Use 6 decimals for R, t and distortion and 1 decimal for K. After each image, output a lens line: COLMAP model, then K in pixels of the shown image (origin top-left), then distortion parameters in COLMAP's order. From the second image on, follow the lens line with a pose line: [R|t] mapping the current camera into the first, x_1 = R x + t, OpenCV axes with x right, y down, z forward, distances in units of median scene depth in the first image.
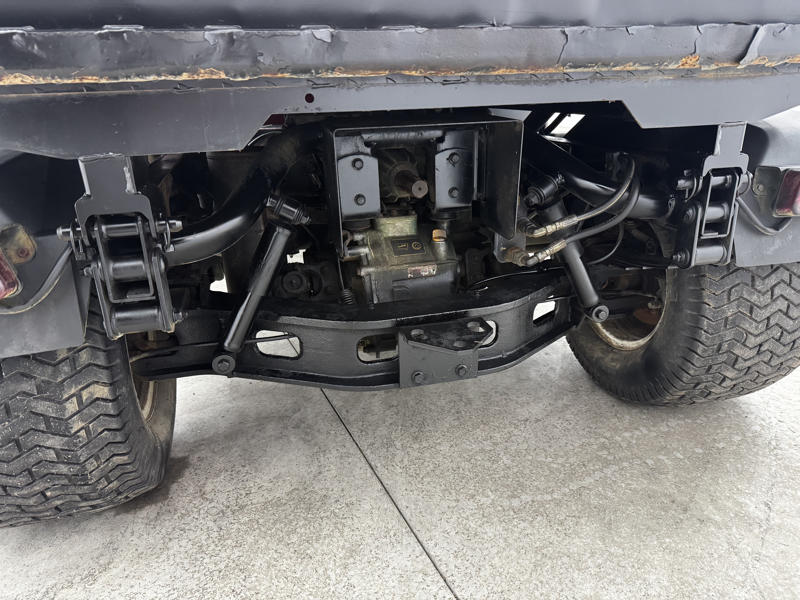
lens RADIAL K [[566.2, 0, 402.5], [0, 566.2, 299.7], [0, 0, 1]] dist [0.006281, -0.007531]
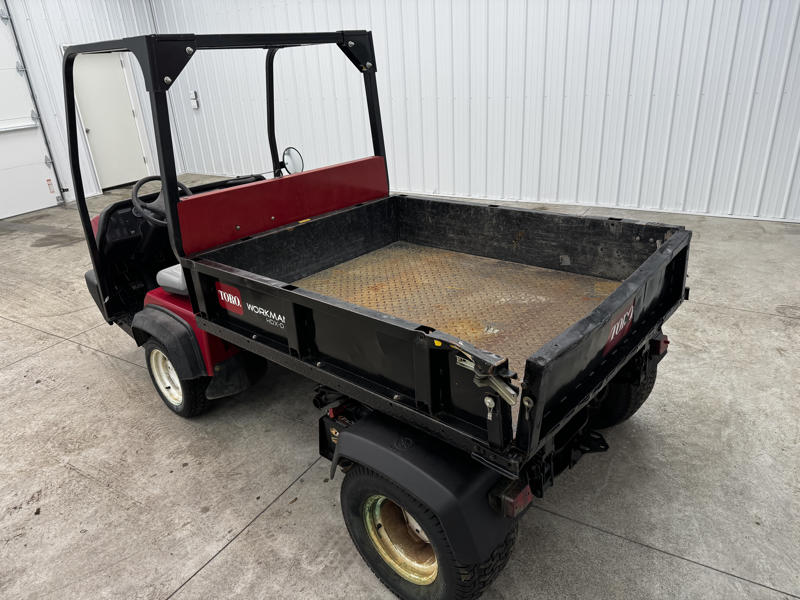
lens RADIAL K [[566.2, 0, 400.5], [0, 566.2, 304.5], [0, 0, 1]] dist [0.006281, -0.007531]
pose [[0.829173, -0.243746, 0.503052, -1.539439], [0.229234, 0.969043, 0.091692, -0.847064], [-0.509828, 0.039288, 0.859379, -0.677407]]
